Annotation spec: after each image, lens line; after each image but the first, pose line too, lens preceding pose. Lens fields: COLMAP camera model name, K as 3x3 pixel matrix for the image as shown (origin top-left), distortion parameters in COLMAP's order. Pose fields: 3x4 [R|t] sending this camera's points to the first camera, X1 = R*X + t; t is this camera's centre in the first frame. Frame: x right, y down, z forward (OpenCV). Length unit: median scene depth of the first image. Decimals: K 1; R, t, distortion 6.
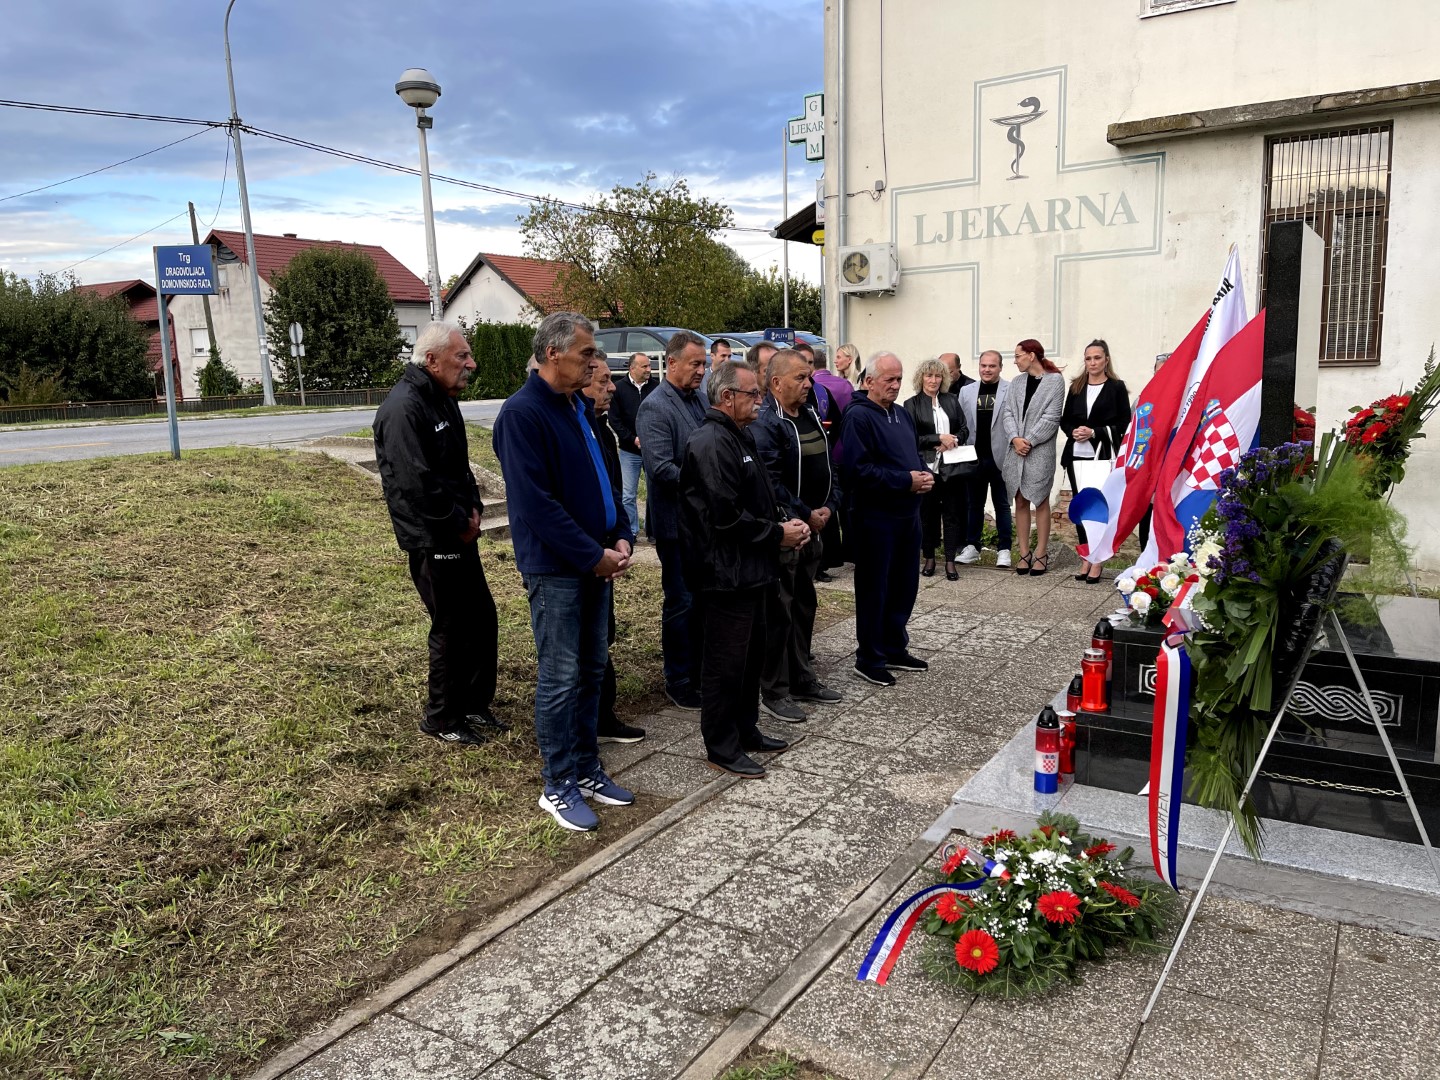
lens RADIAL K [[1081.1, 0, 721.5], [0, 1081.1, 541.5], [0, 0, 1]] dist [0.063475, -0.069326]
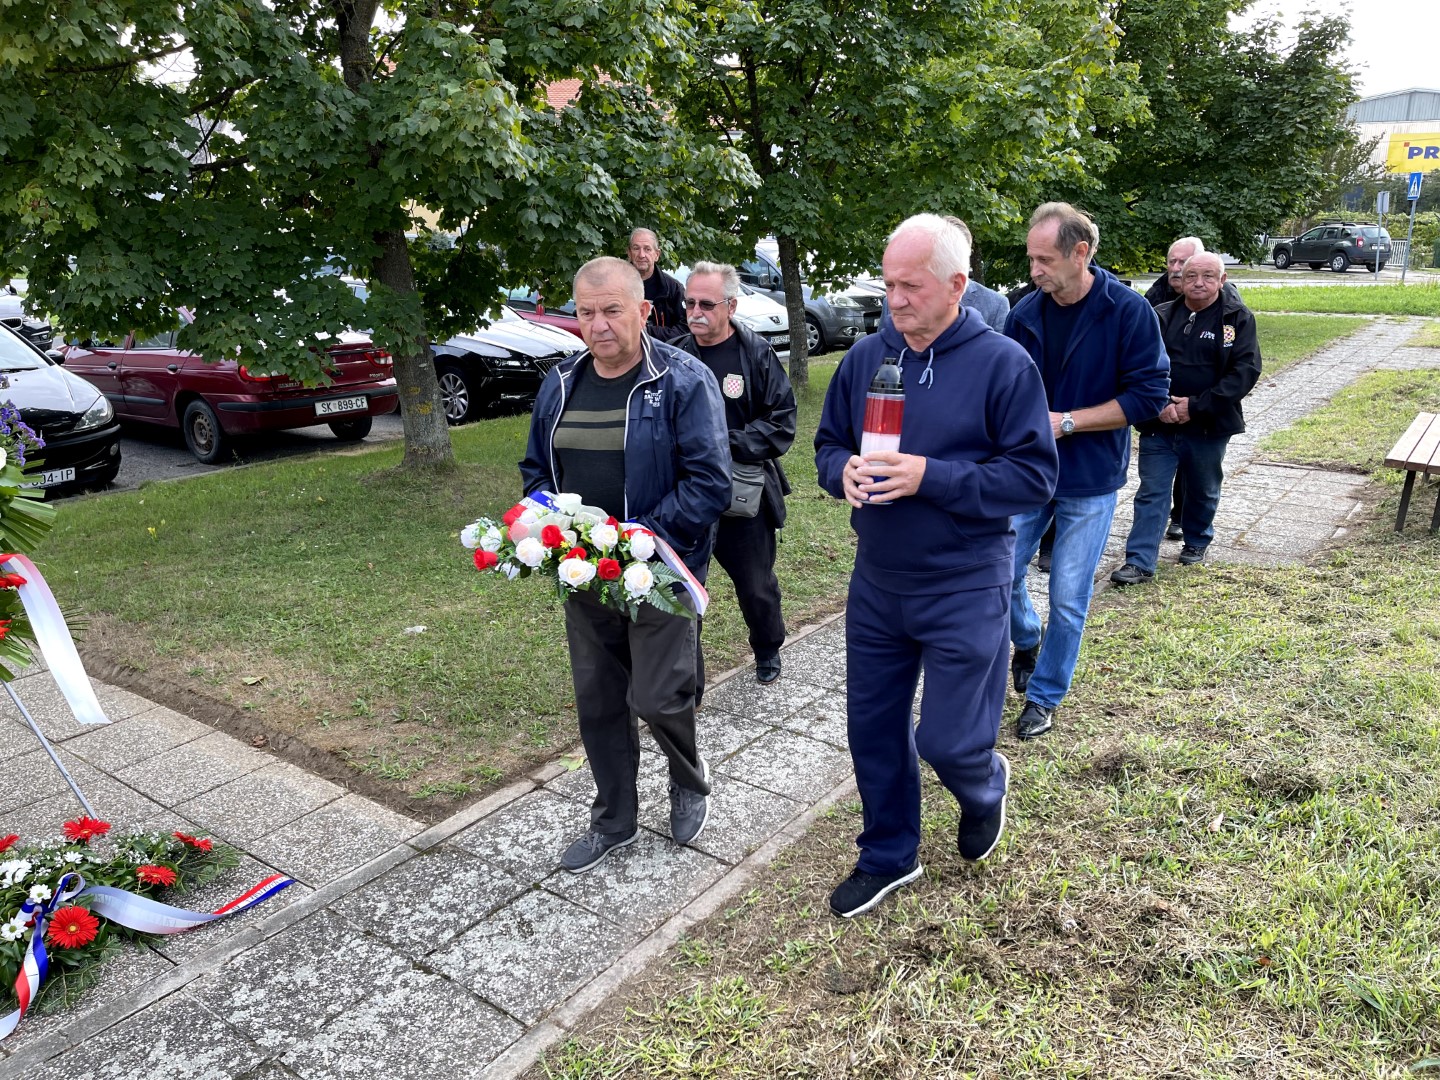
lens RADIAL K [[1076.3, 0, 719.0], [0, 1076.3, 546.7], [0, 0, 1]] dist [0.081495, -0.108335]
pose [[-0.996180, 0.001318, 0.087311, -0.237227], [0.039198, 0.900231, 0.433645, -0.207336], [-0.078029, 0.435411, -0.896844, 1.134225]]
